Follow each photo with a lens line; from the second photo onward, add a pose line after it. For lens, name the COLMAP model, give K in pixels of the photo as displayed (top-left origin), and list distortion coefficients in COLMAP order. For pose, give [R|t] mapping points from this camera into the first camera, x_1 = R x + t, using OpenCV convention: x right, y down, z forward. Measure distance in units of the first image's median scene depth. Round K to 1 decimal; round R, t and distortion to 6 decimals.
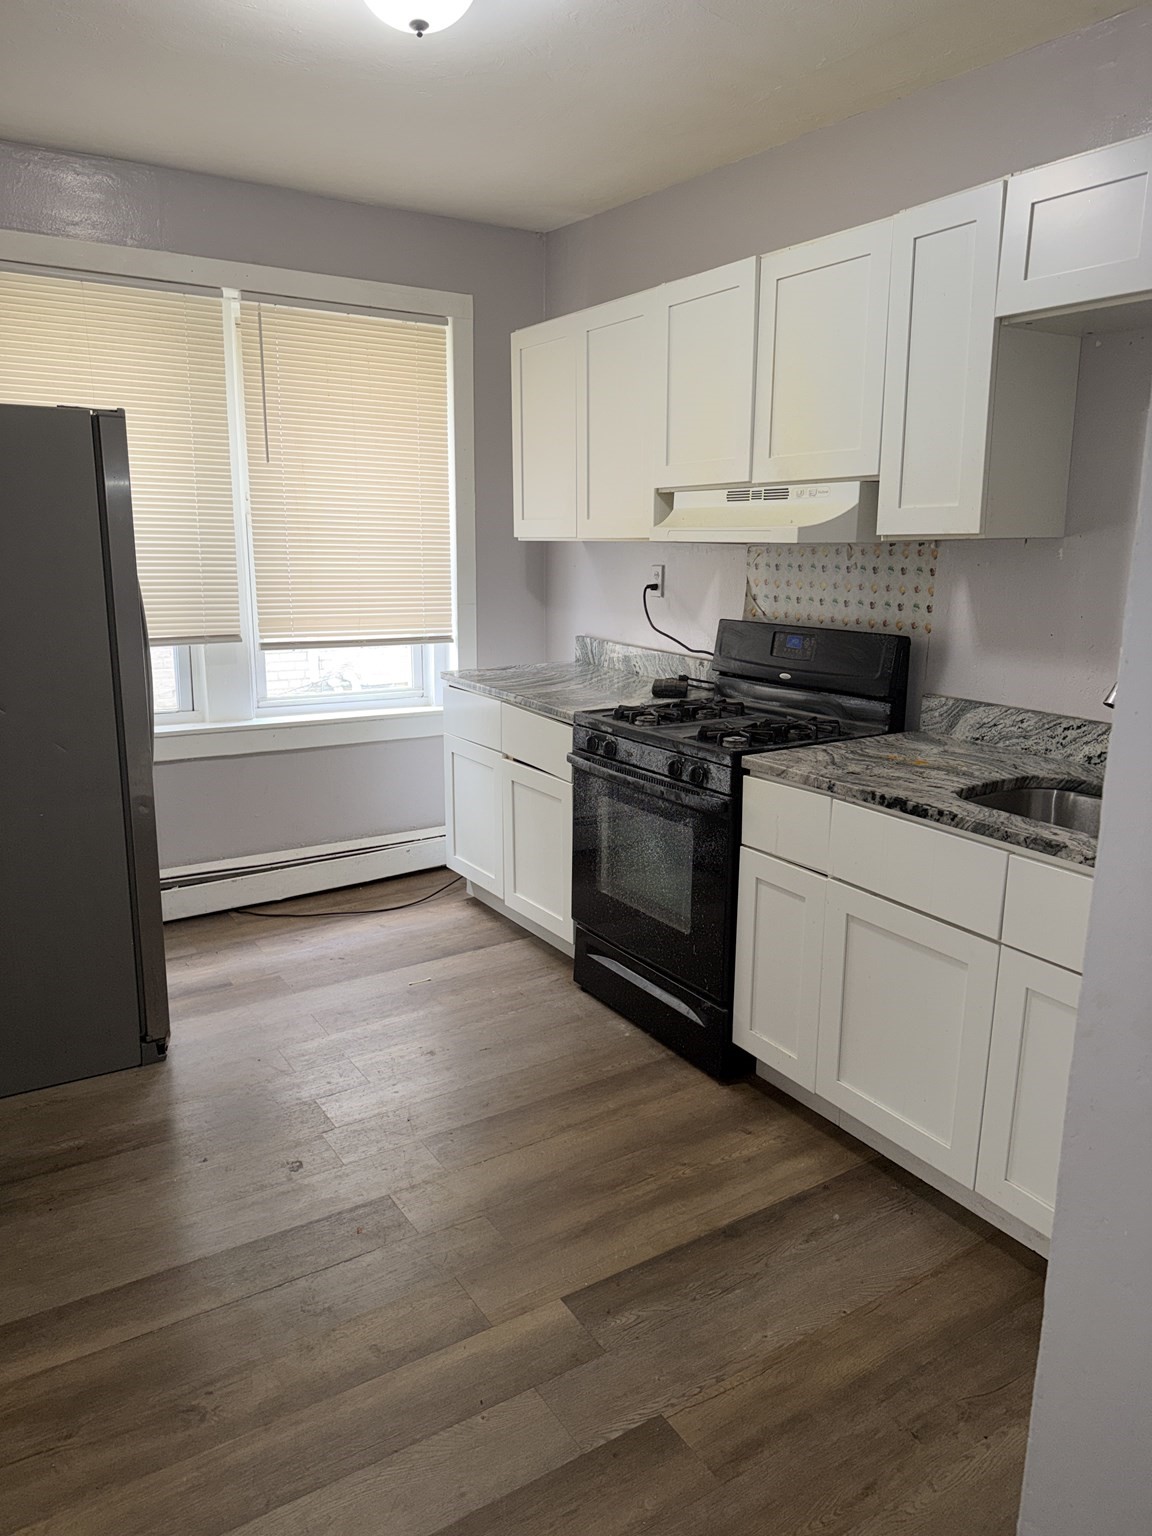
lens RADIAL K [[1084.0, 0, 572.1], [0, 1084.0, 767.7], [0, 0, 1]] dist [0.071322, -0.061872]
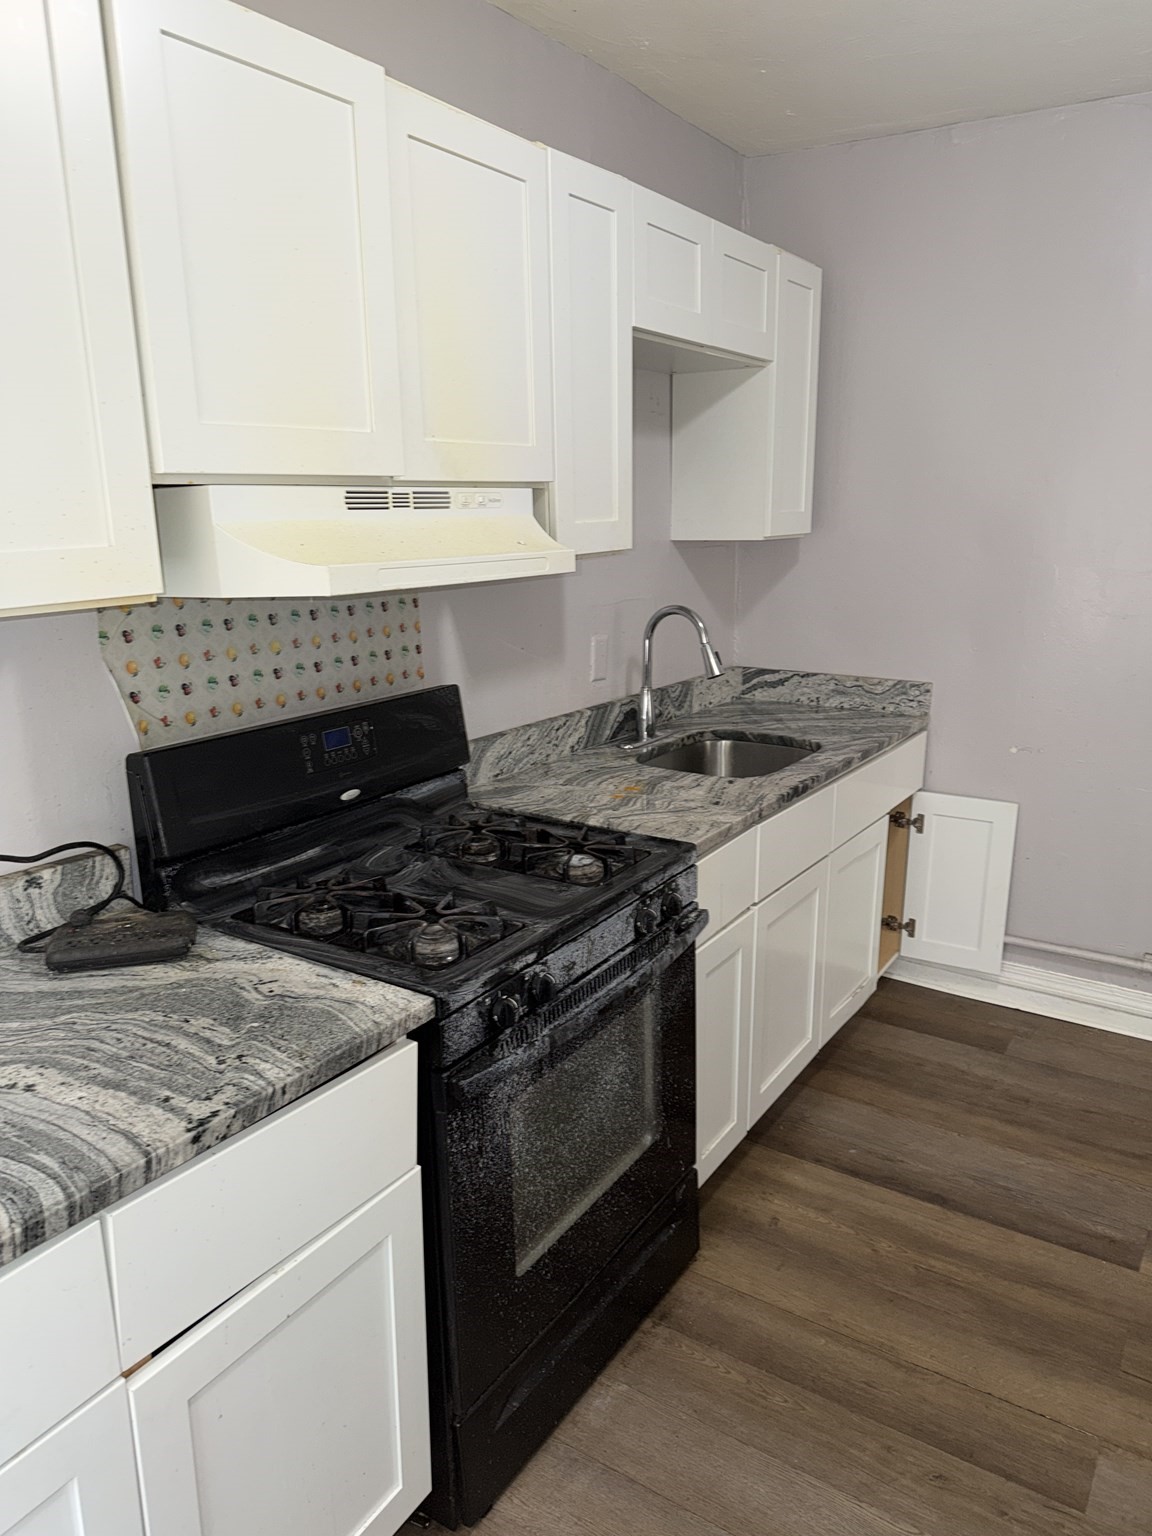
lens RADIAL K [[1084.0, 0, 585.0], [0, 1084.0, 763.0], [0, 0, 1]] dist [0.071322, -0.061872]
pose [[-0.432328, -0.207402, 0.877540, -0.460463], [0.199155, 0.927193, 0.317253, -0.313932], [-0.879448, 0.311924, -0.359547, 1.284540]]
